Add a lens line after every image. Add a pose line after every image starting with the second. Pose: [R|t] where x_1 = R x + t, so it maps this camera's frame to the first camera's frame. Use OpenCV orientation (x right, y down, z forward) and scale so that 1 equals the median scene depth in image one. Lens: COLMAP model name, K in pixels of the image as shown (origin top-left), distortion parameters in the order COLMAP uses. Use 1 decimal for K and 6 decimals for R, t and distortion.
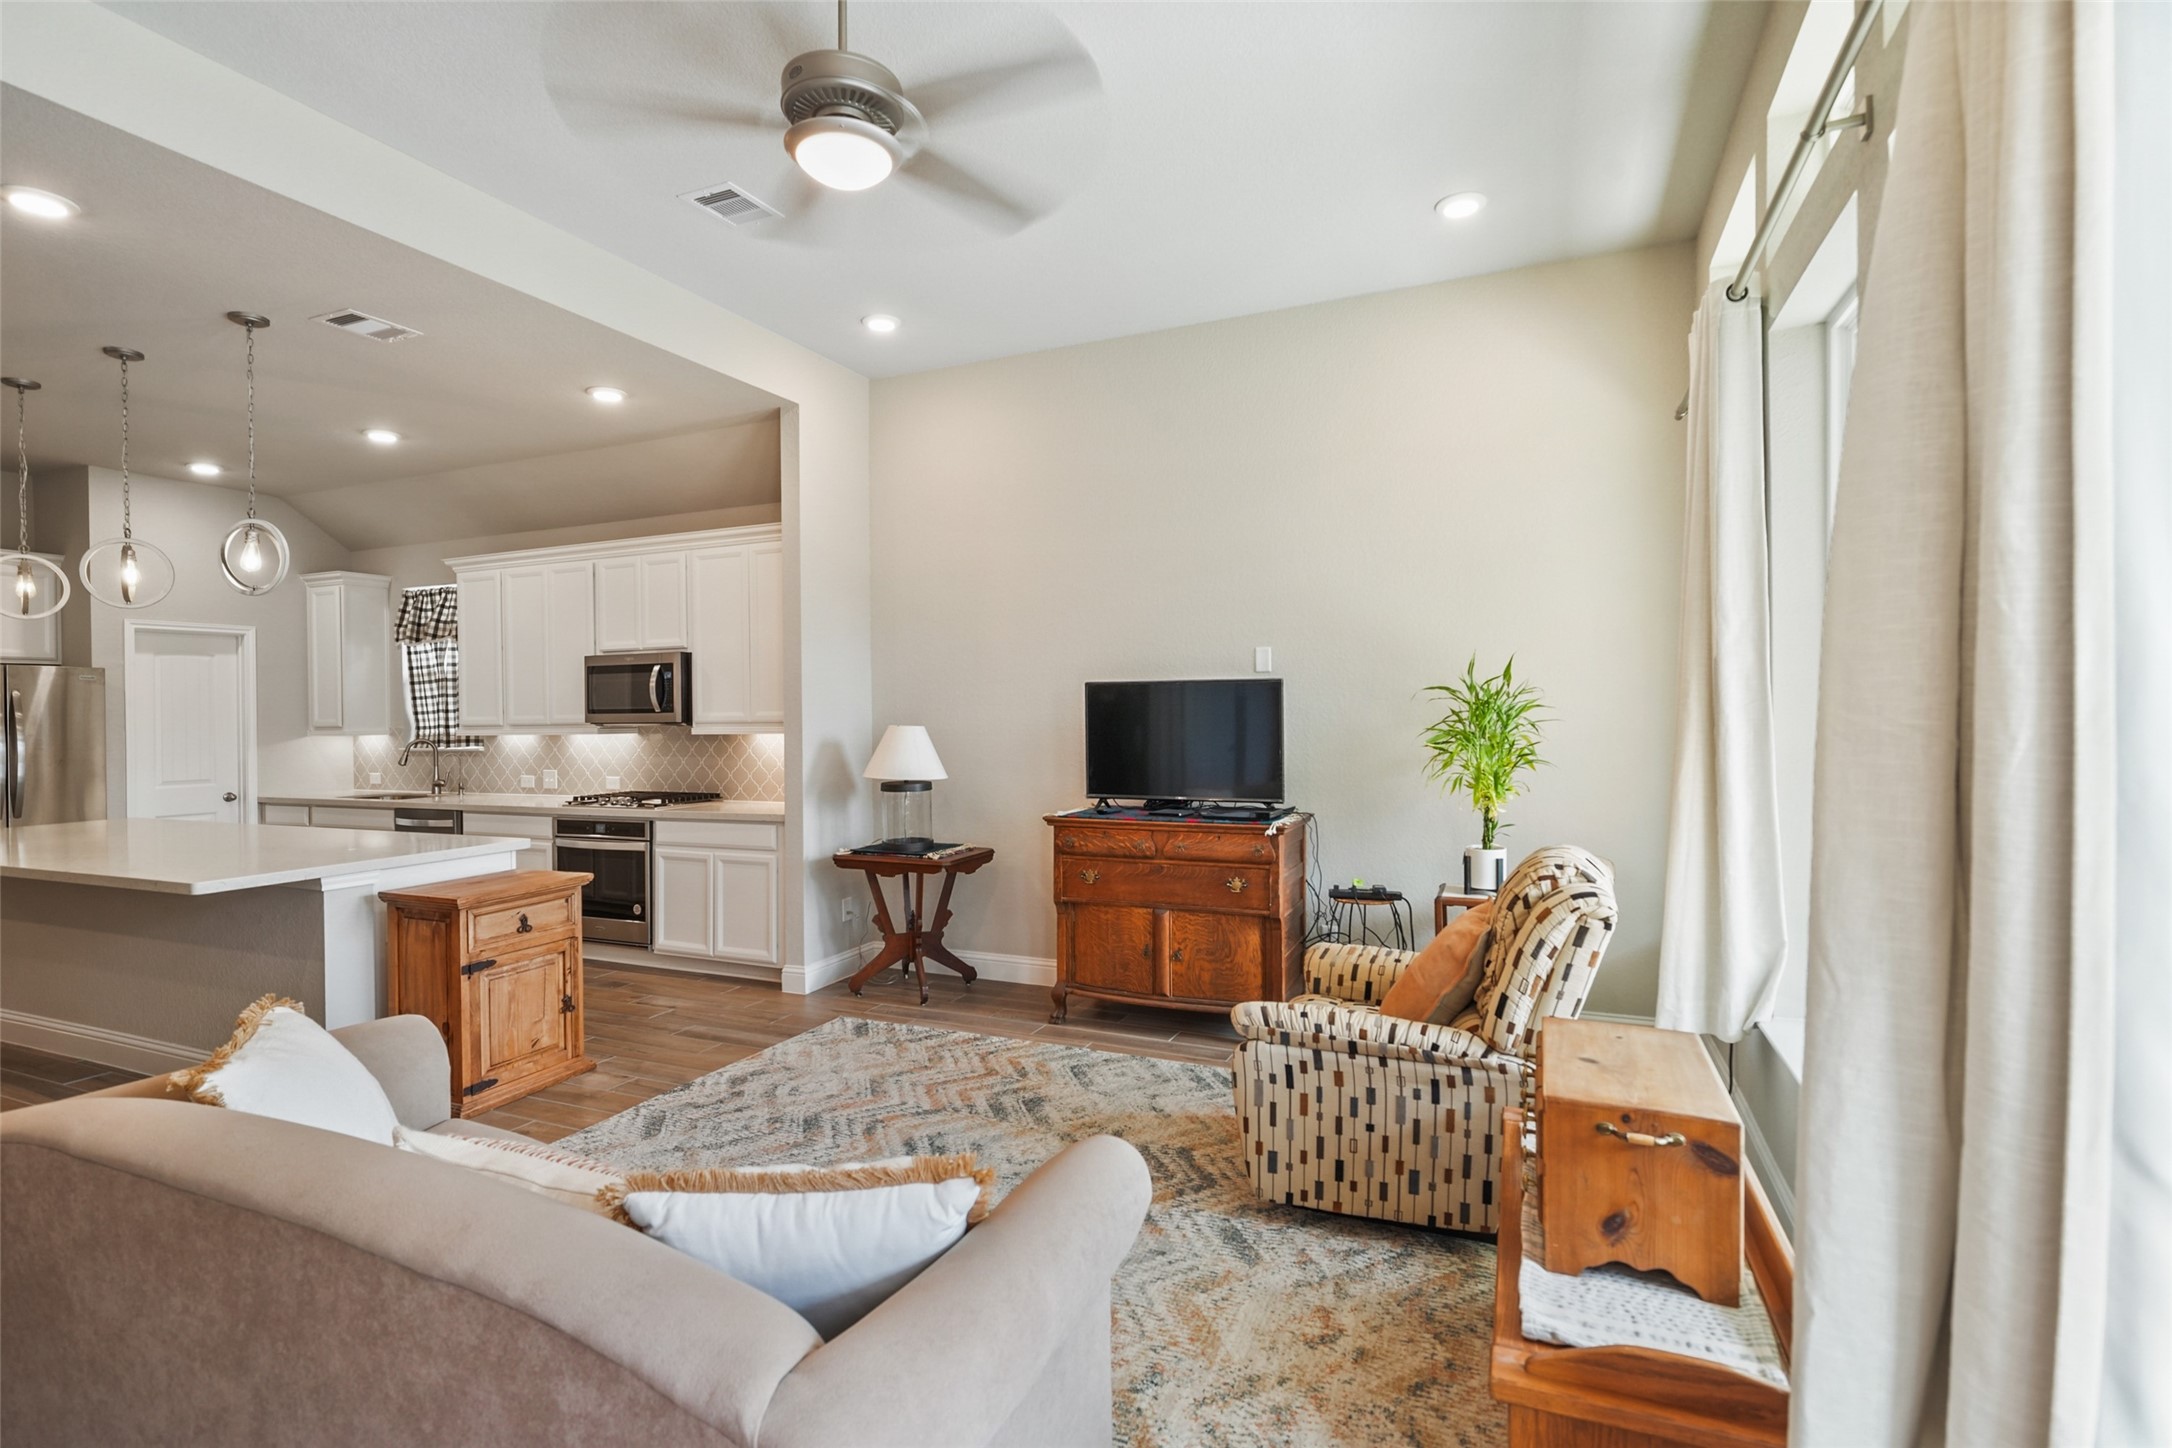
lens RADIAL K [[1018.7, 0, 1090.9], [0, 1018.7, 718.3], [0, 0, 1]] dist [0.000287, -0.000107]
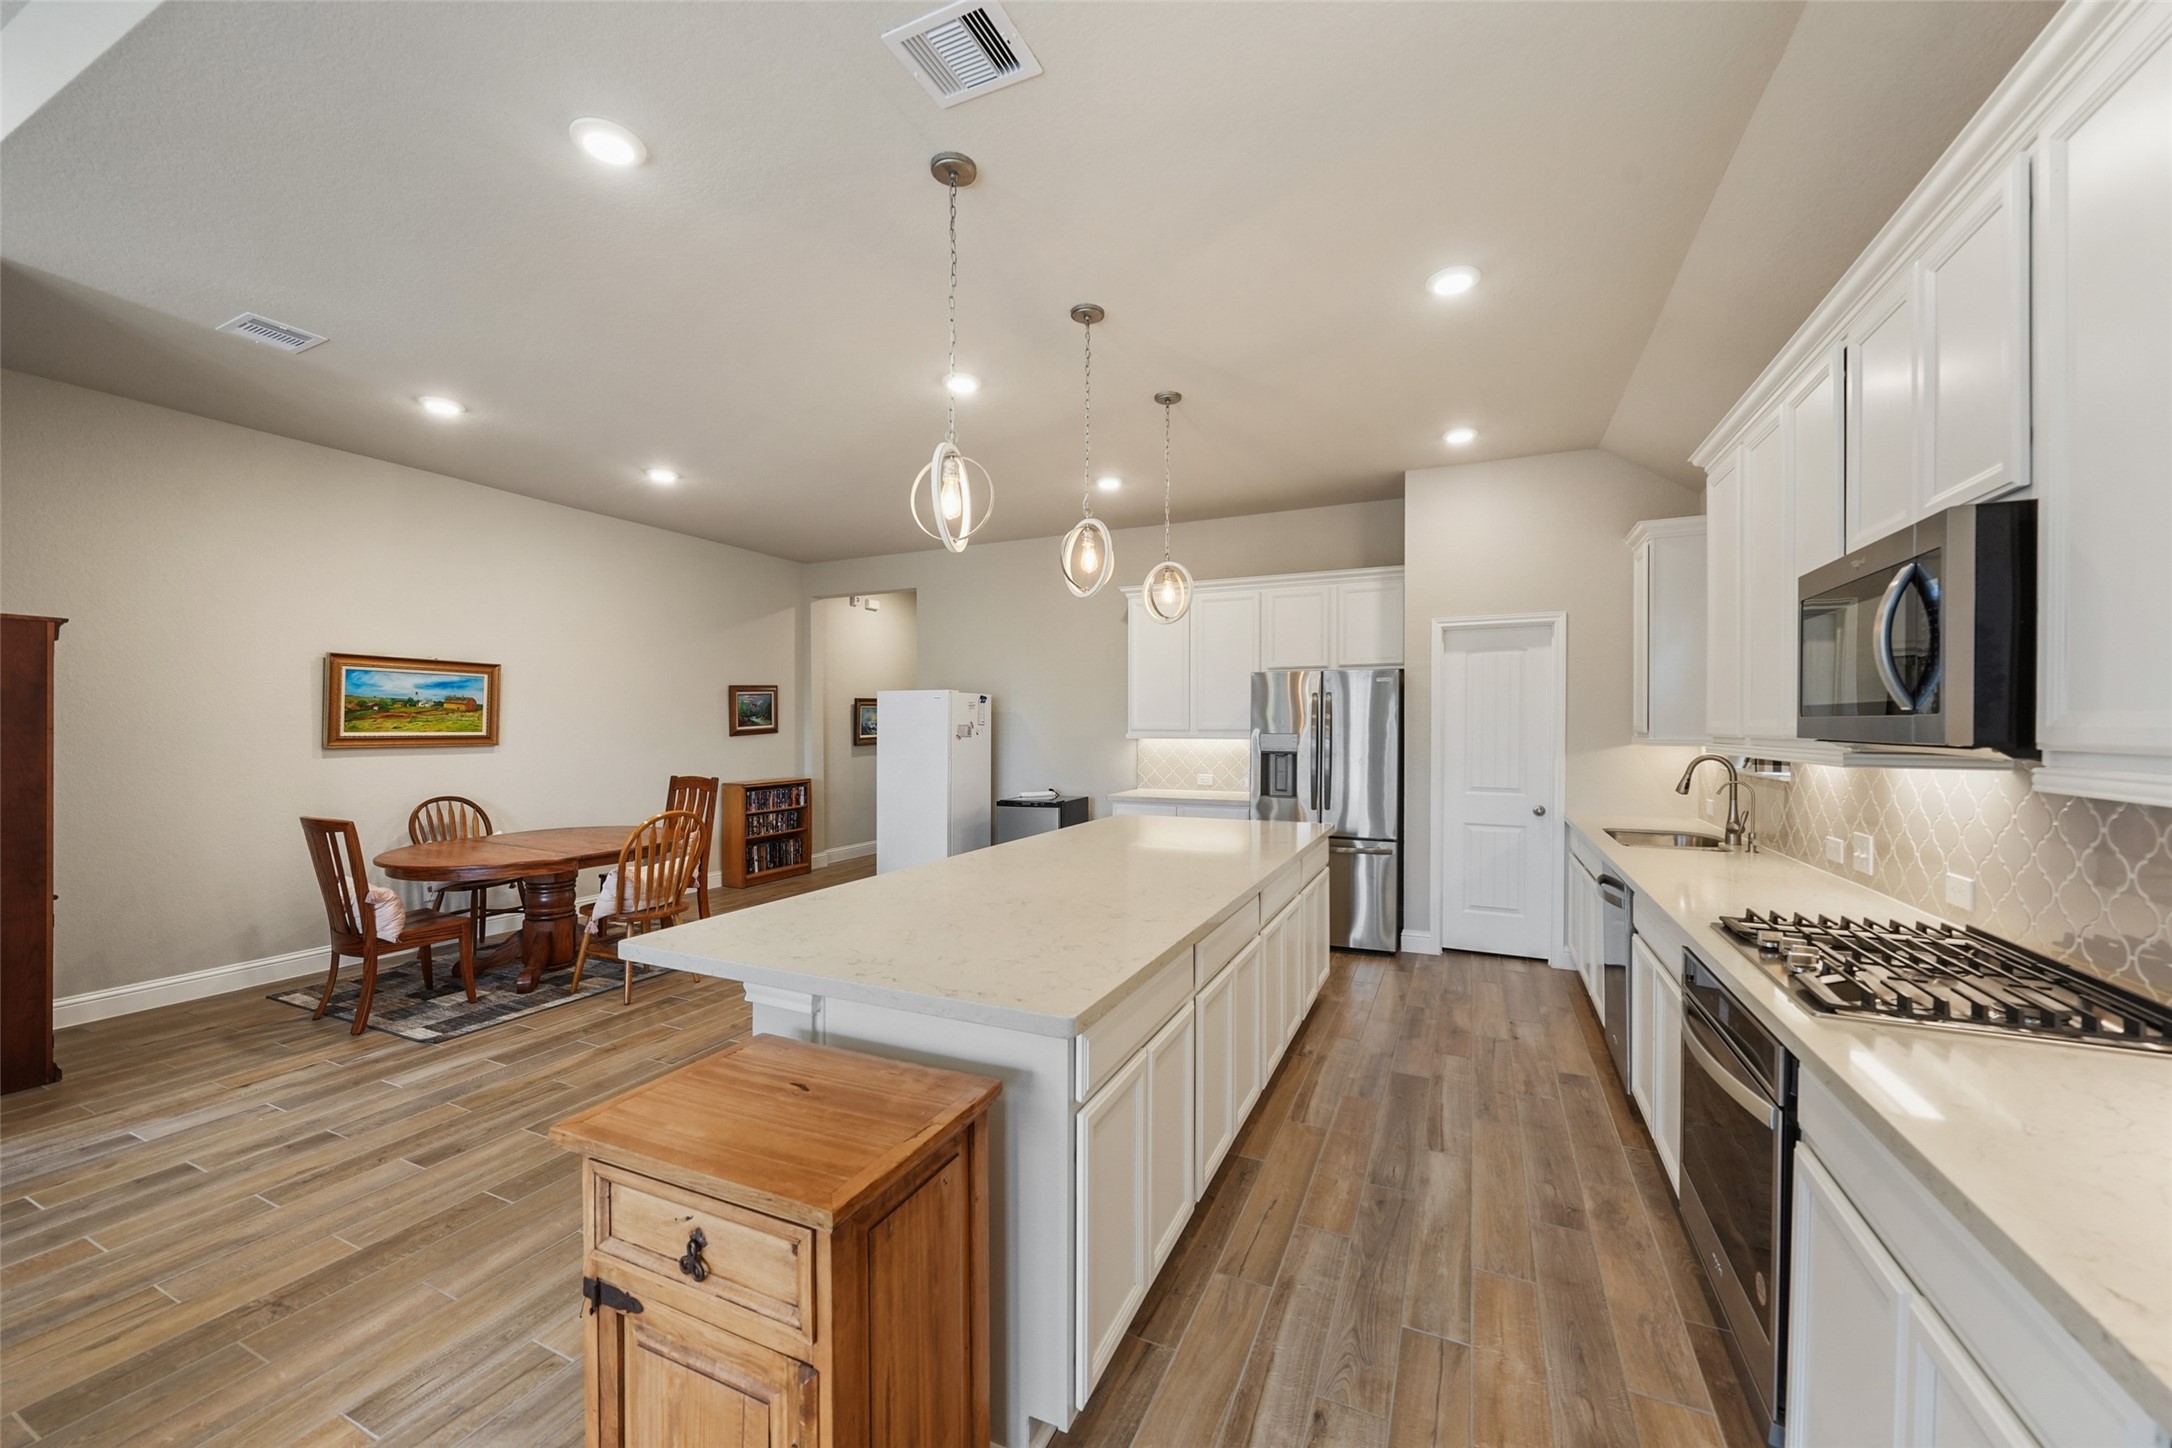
lens RADIAL K [[821.5, 0, 1087.9], [0, 821.5, 725.3], [0, 0, 1]] dist [-0.000576, -0.000048]
pose [[-0.028419, 0.012627, -0.999516, -0.135338], [-0.004175, 0.999910, 0.012751, -0.003336], [0.999587, 0.004535, -0.028364, 0.631691]]
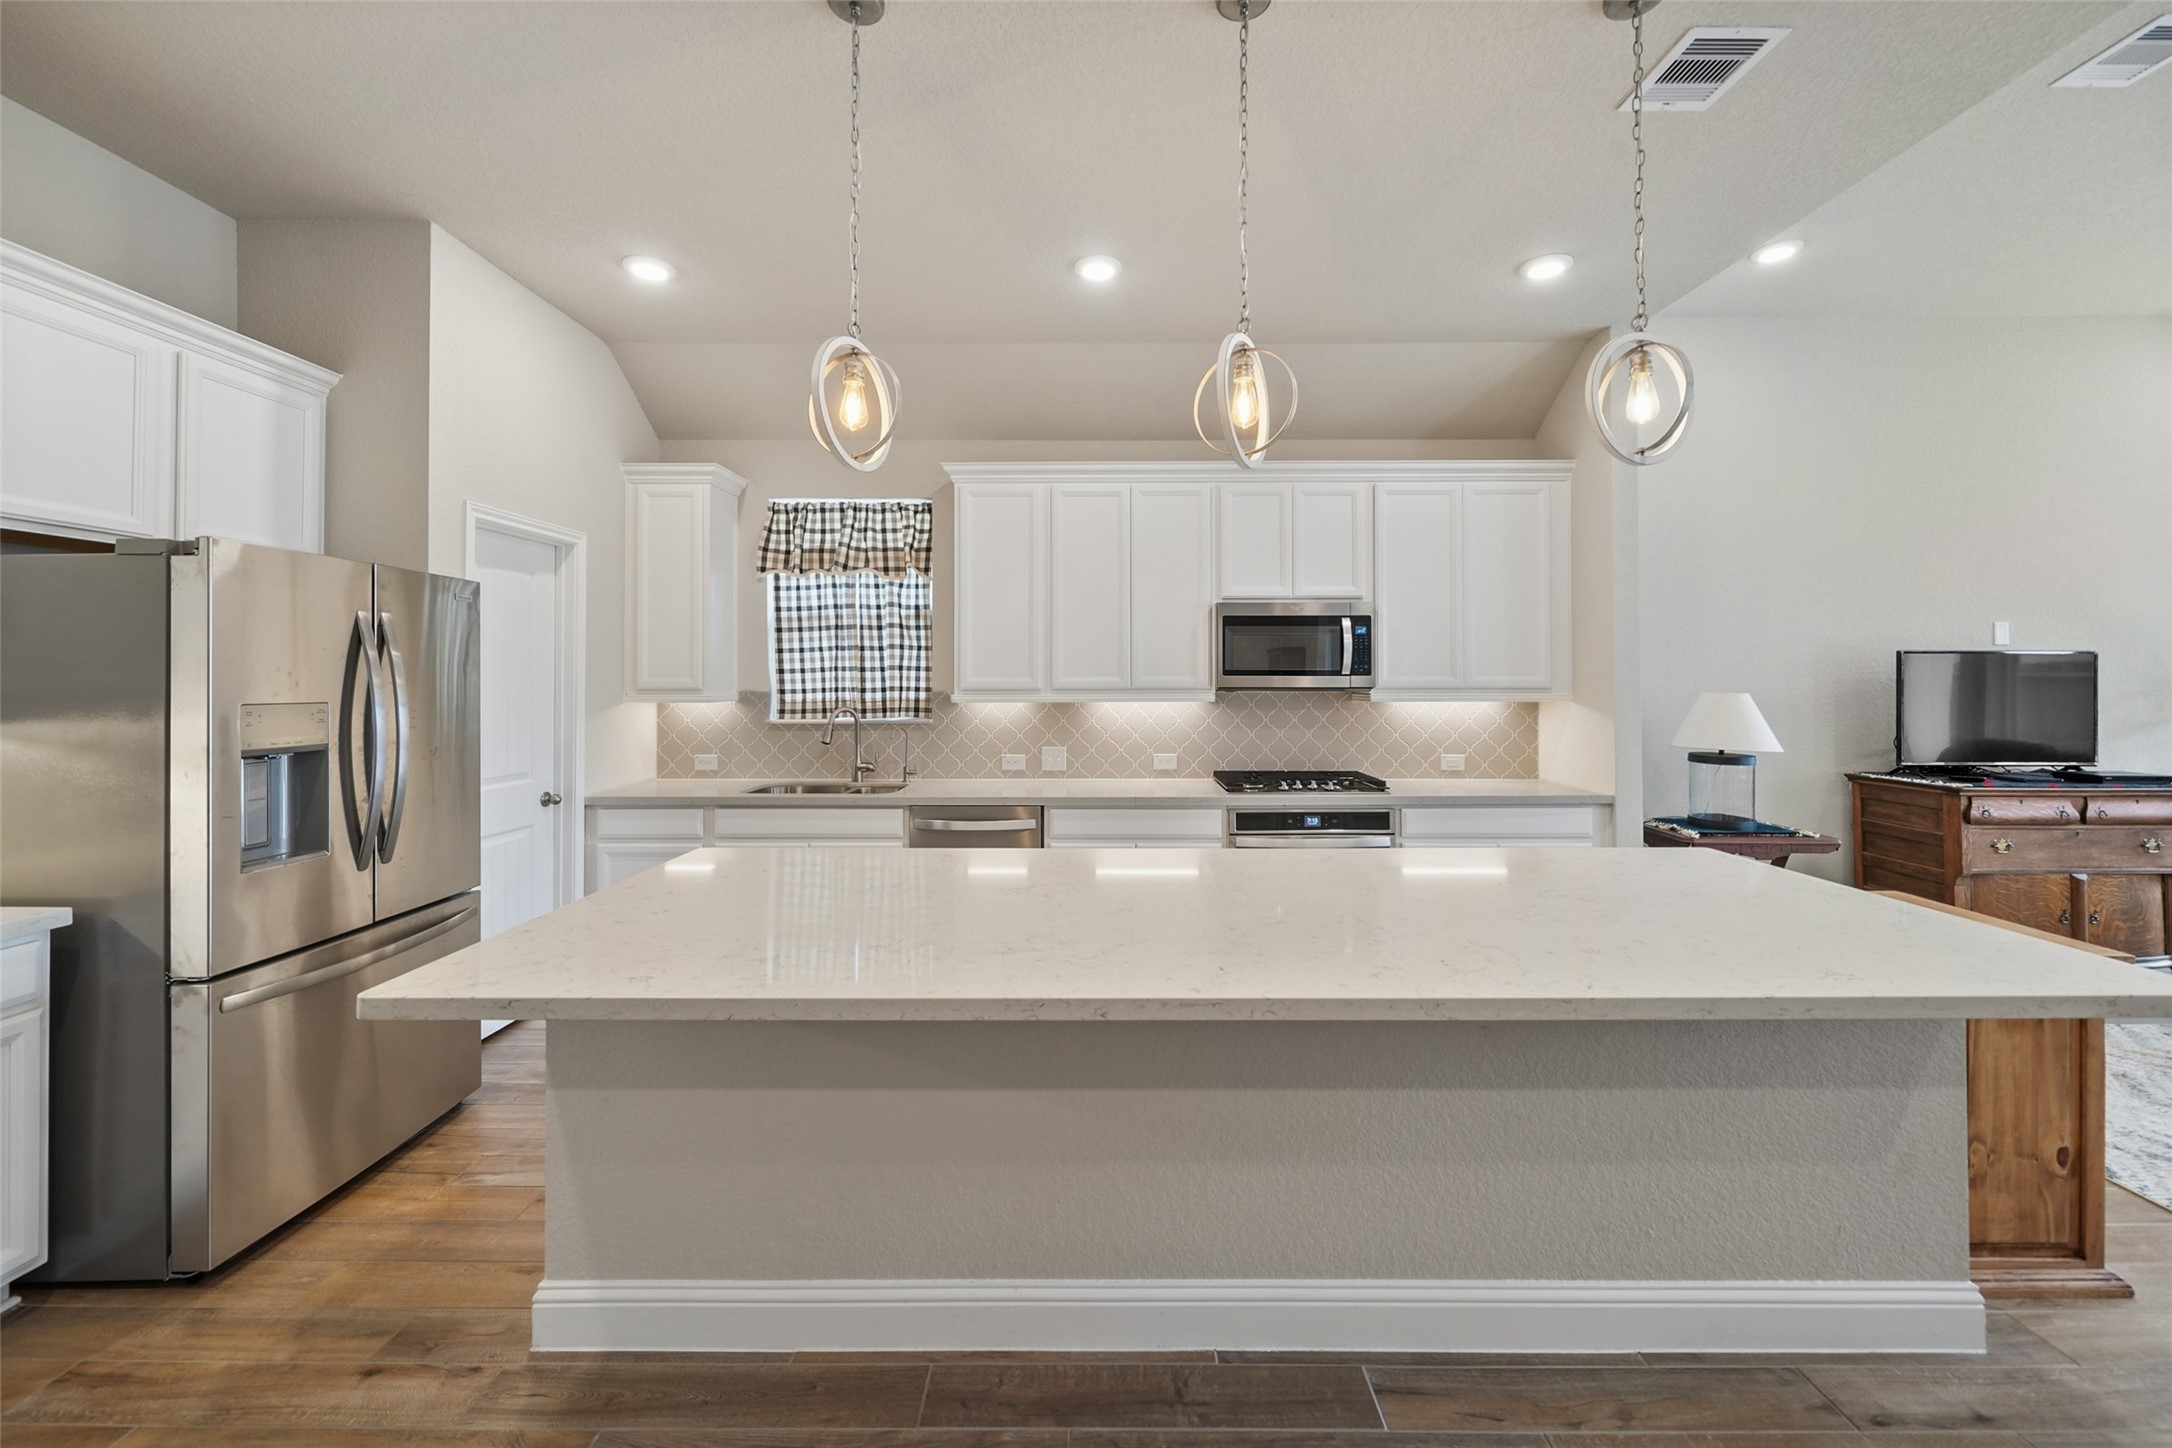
lens RADIAL K [[821.5, 0, 1081.8], [0, 821.5, 681.4], [0, 0, 1]] dist [-0.000576, -0.000048]
pose [[0.918388, 0.012564, 0.395482, -0.740460], [-0.008444, 0.999890, -0.012156, 0.007719], [-0.395591, 0.007824, 0.918393, 0.400240]]
